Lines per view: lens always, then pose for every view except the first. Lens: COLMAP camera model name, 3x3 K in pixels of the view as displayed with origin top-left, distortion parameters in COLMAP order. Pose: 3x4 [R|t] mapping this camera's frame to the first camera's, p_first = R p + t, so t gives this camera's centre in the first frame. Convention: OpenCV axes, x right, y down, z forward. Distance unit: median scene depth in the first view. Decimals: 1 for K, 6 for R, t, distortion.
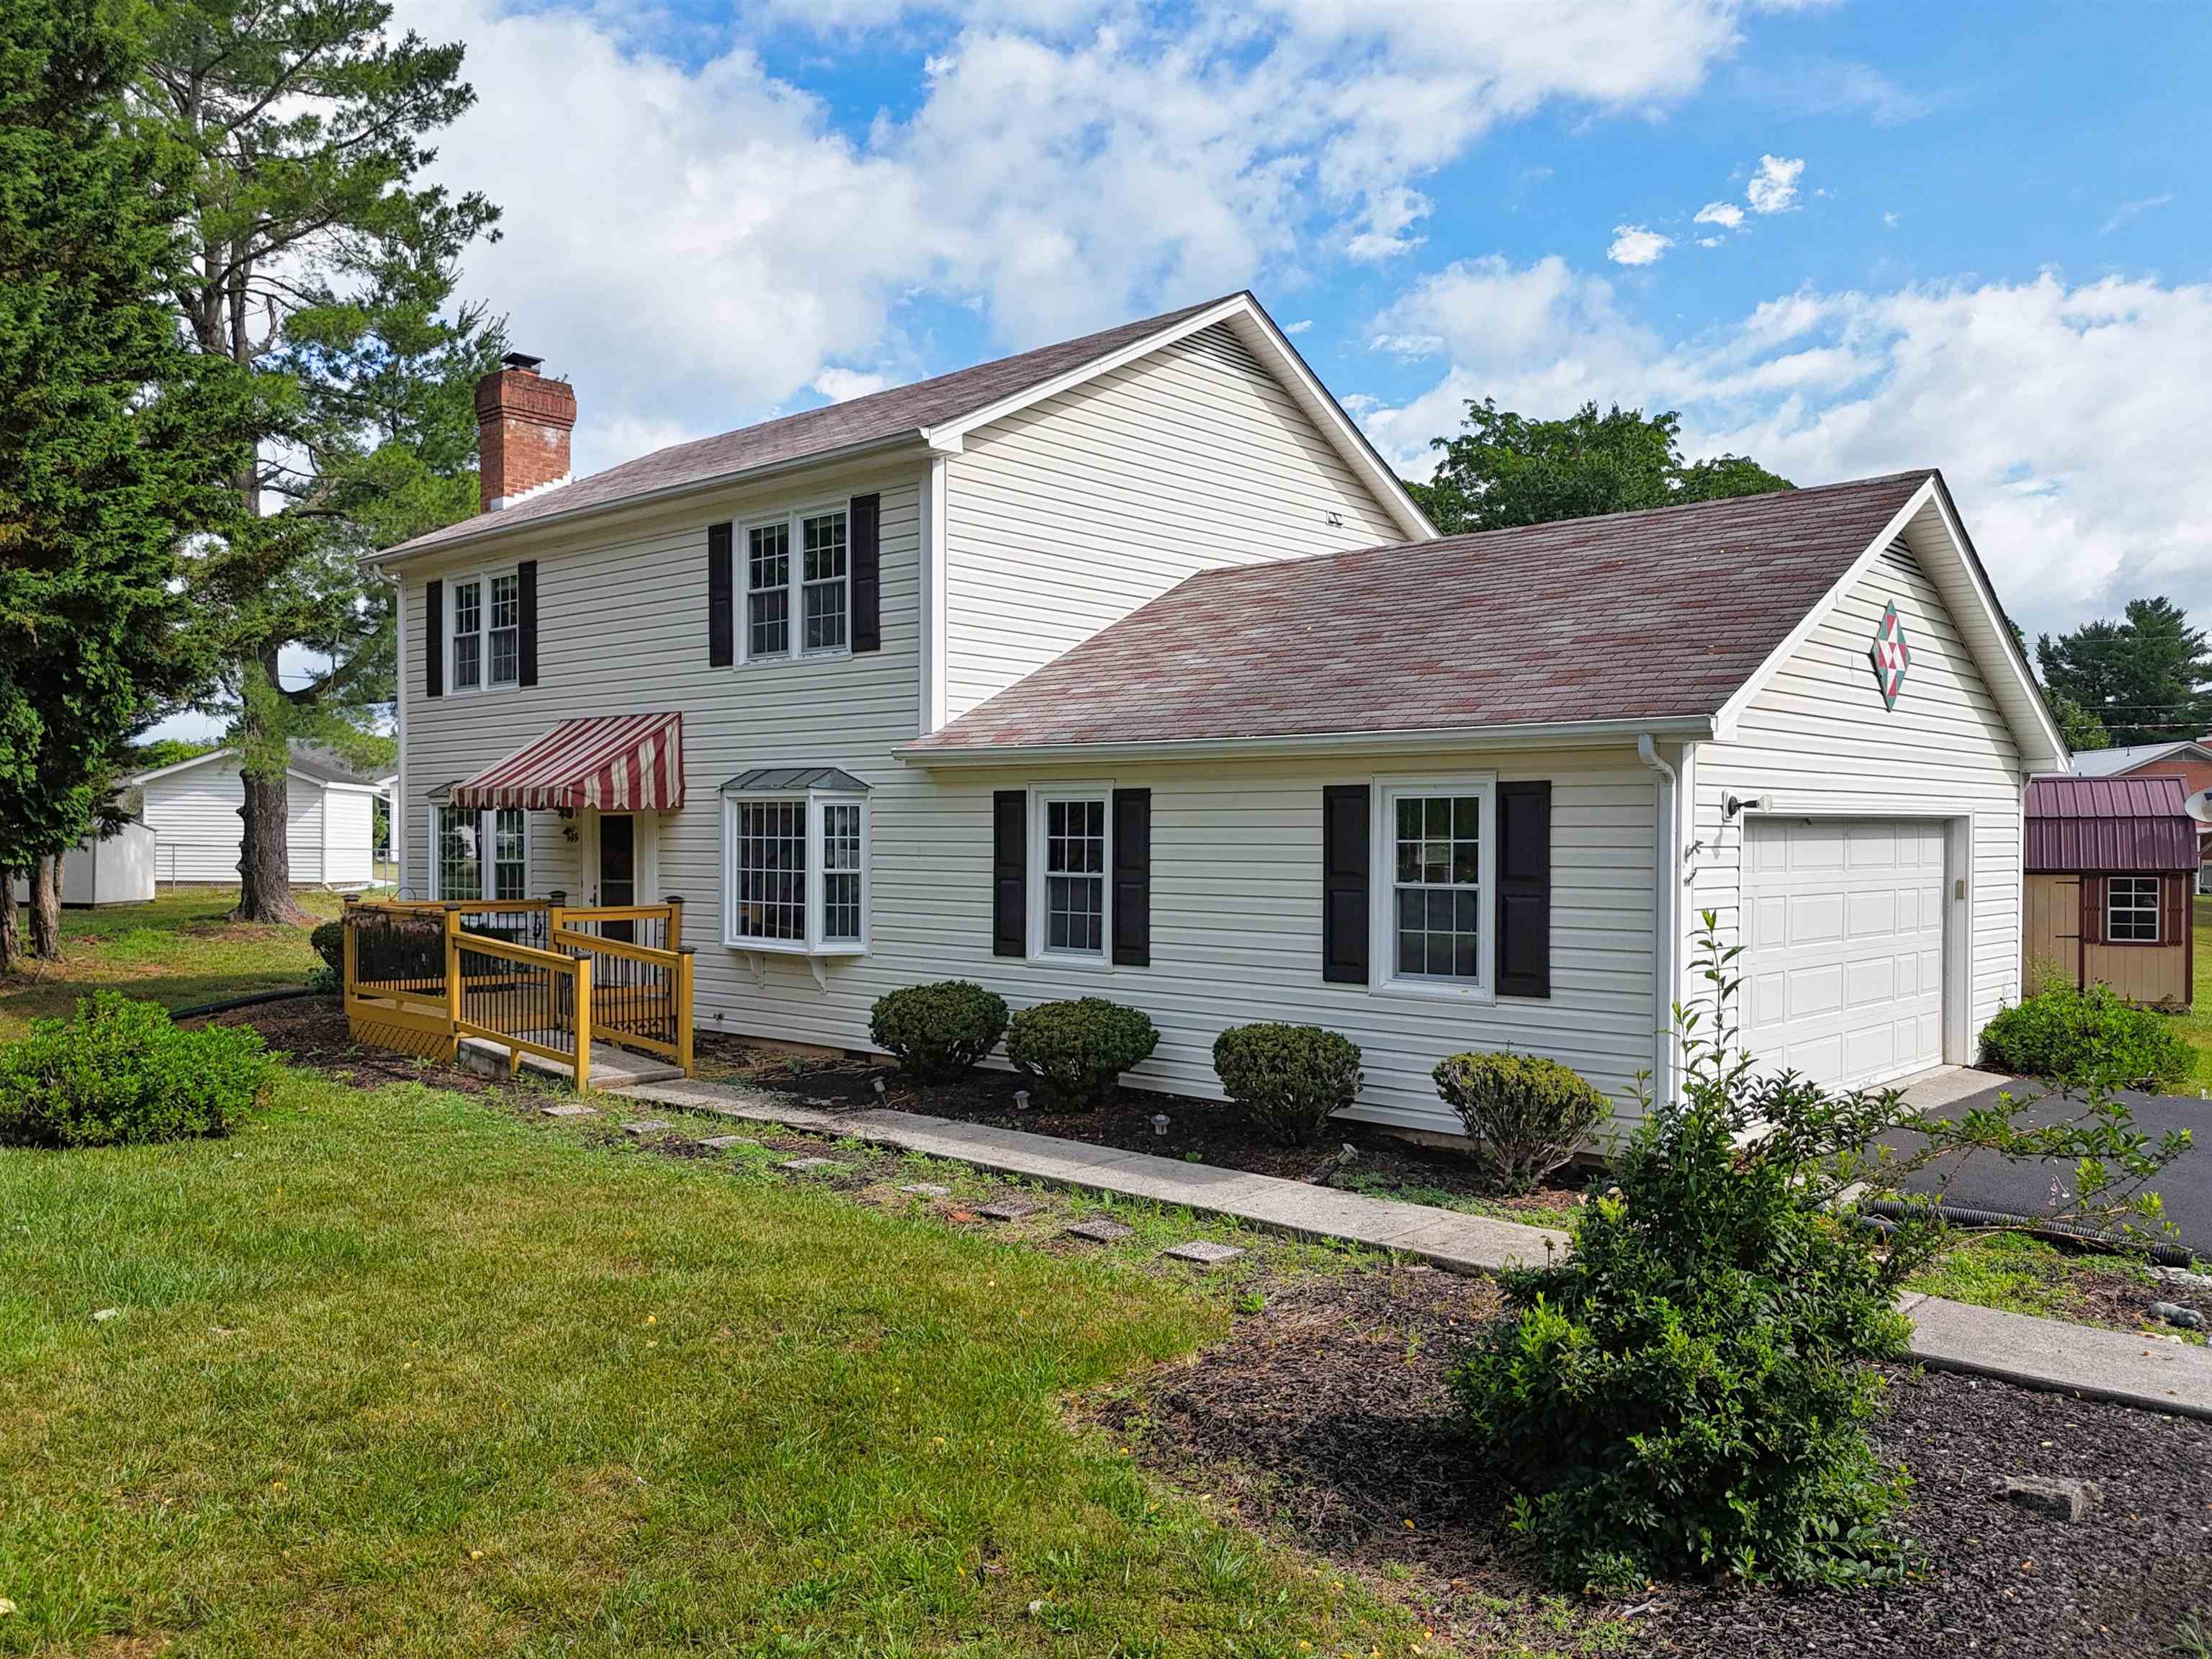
lens RADIAL K [[1674.2, 0, 1124.2], [0, 1674.2, 827.9], [0, 0, 1]] dist [0.053935, -0.021699]
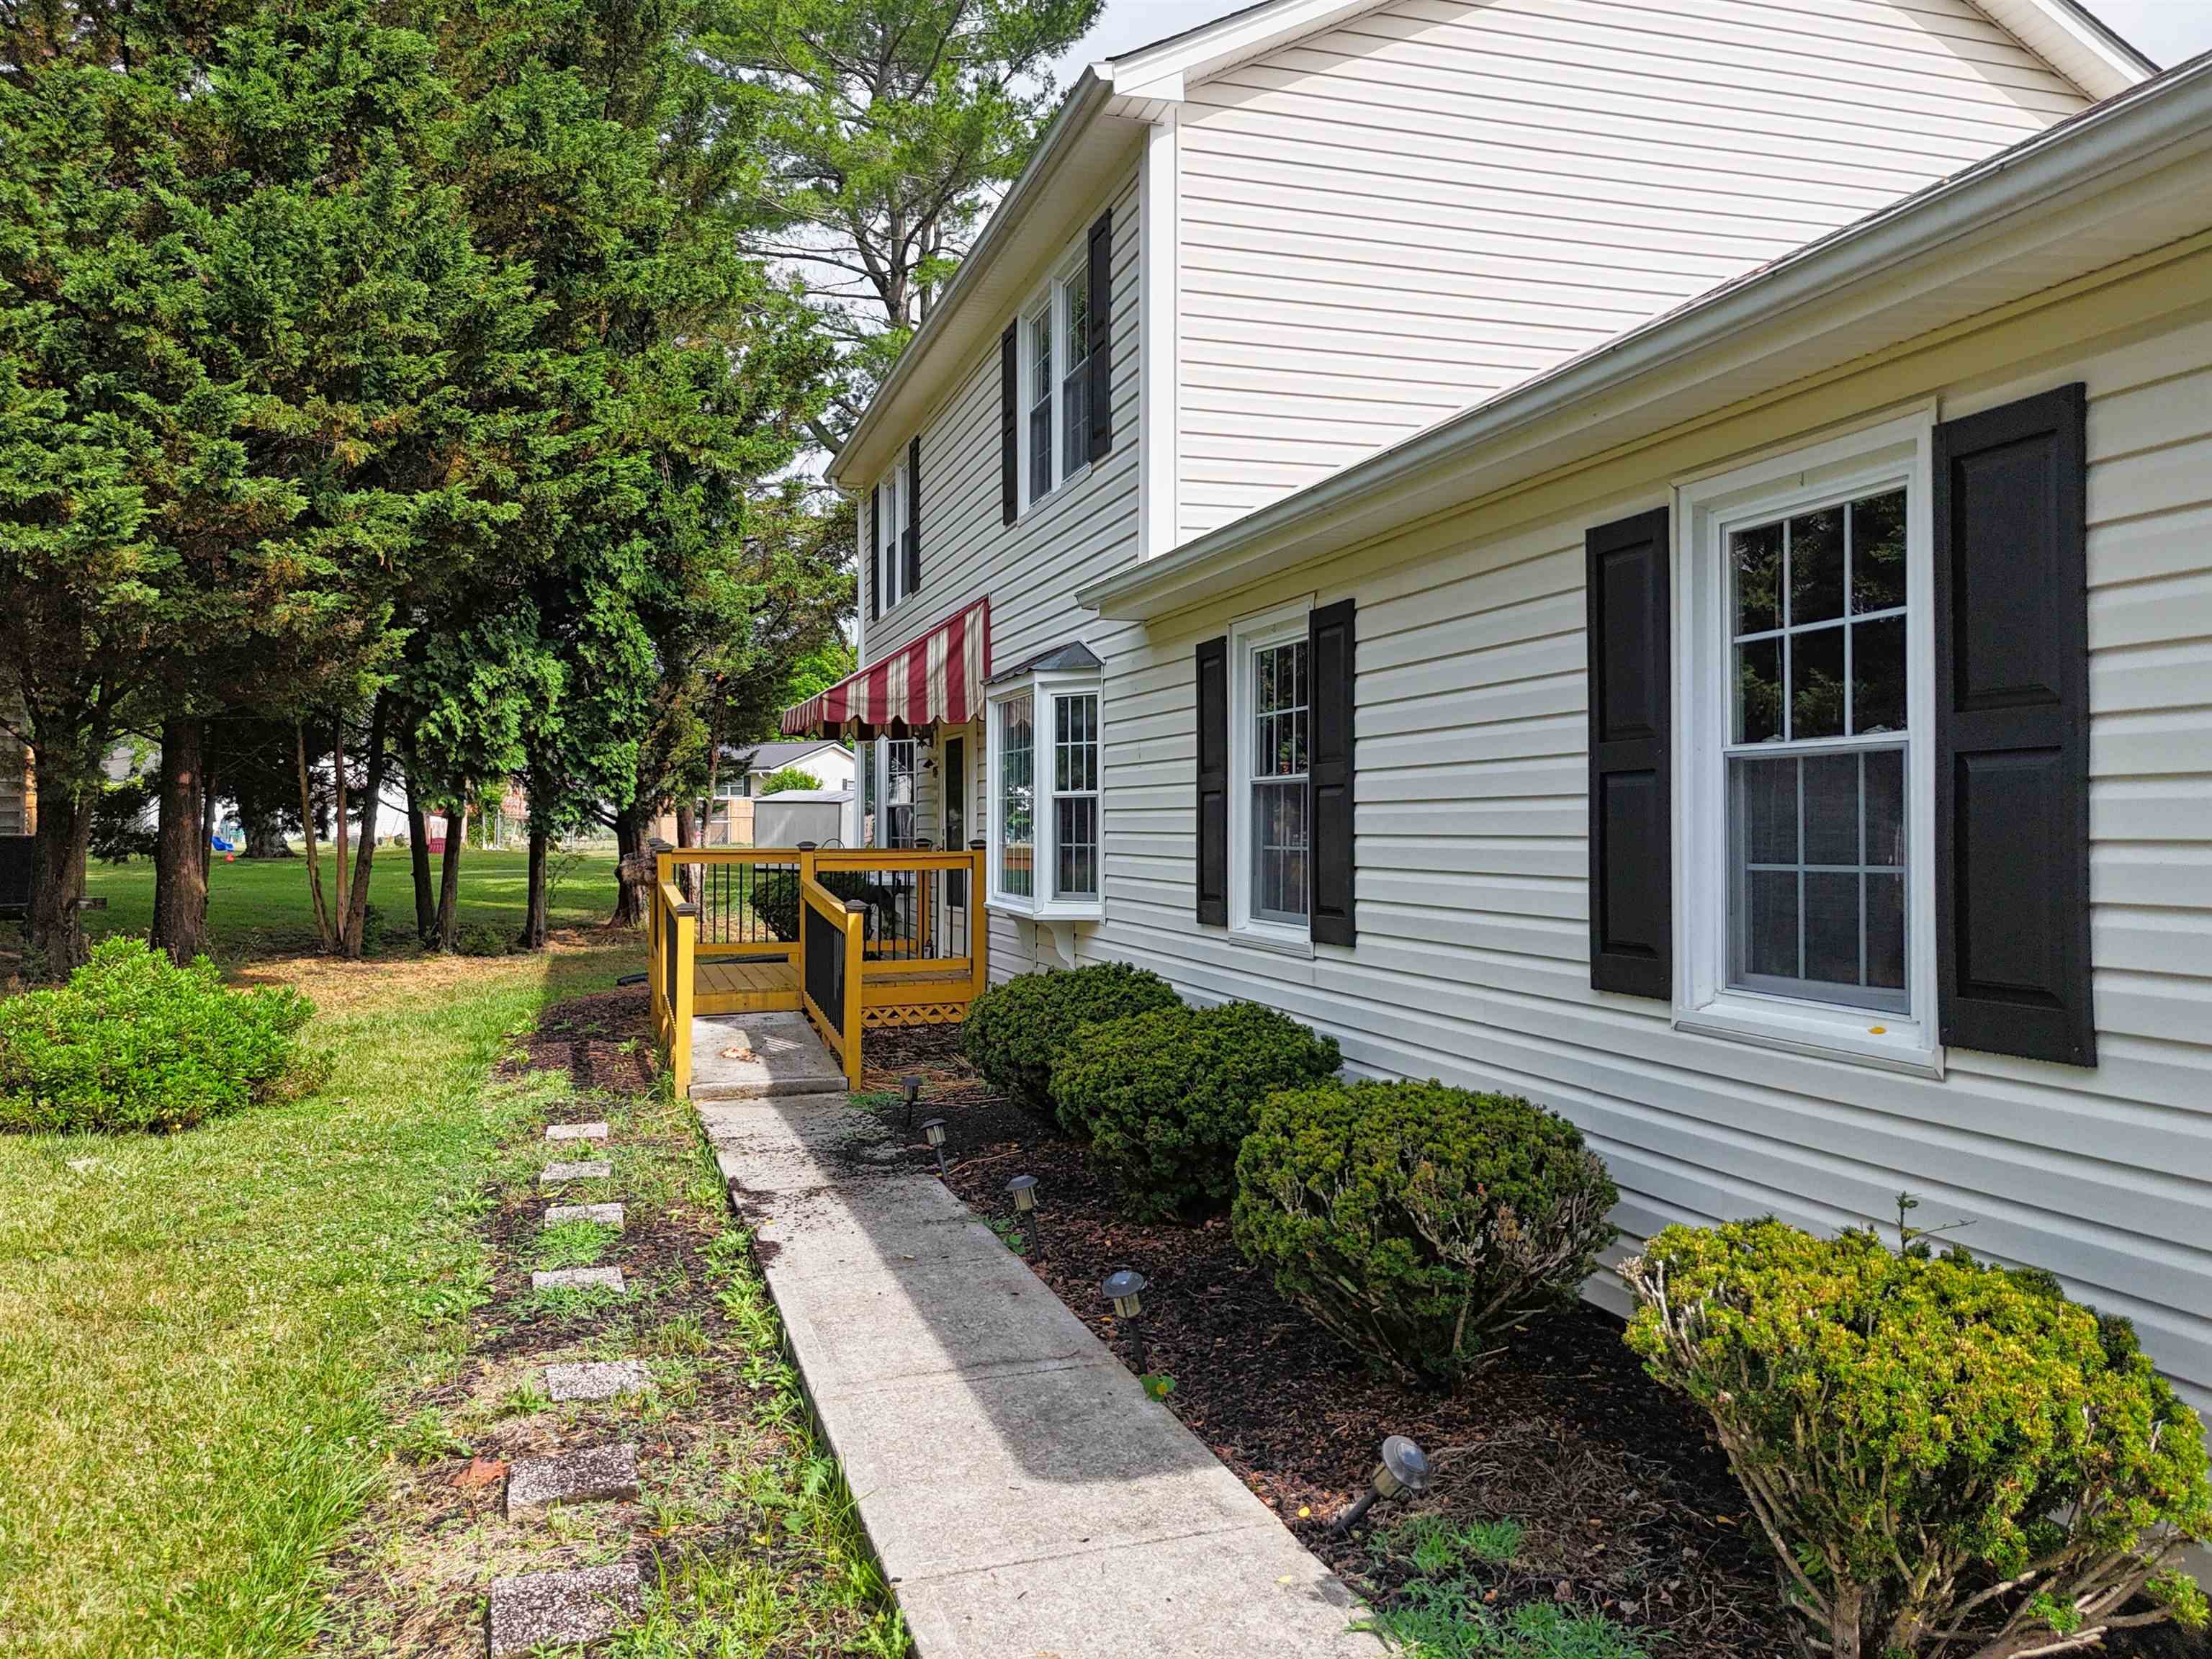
lens RADIAL K [[1674.2, 0, 1122.9], [0, 1674.2, 801.4], [0, 0, 1]] dist [0.053935, -0.021699]
pose [[0.862217, -0.015031, -0.506315, 0.189765], [0.009646, 0.999866, -0.013257, 0.039243], [0.506446, 0.006547, 0.862247, 0.463385]]
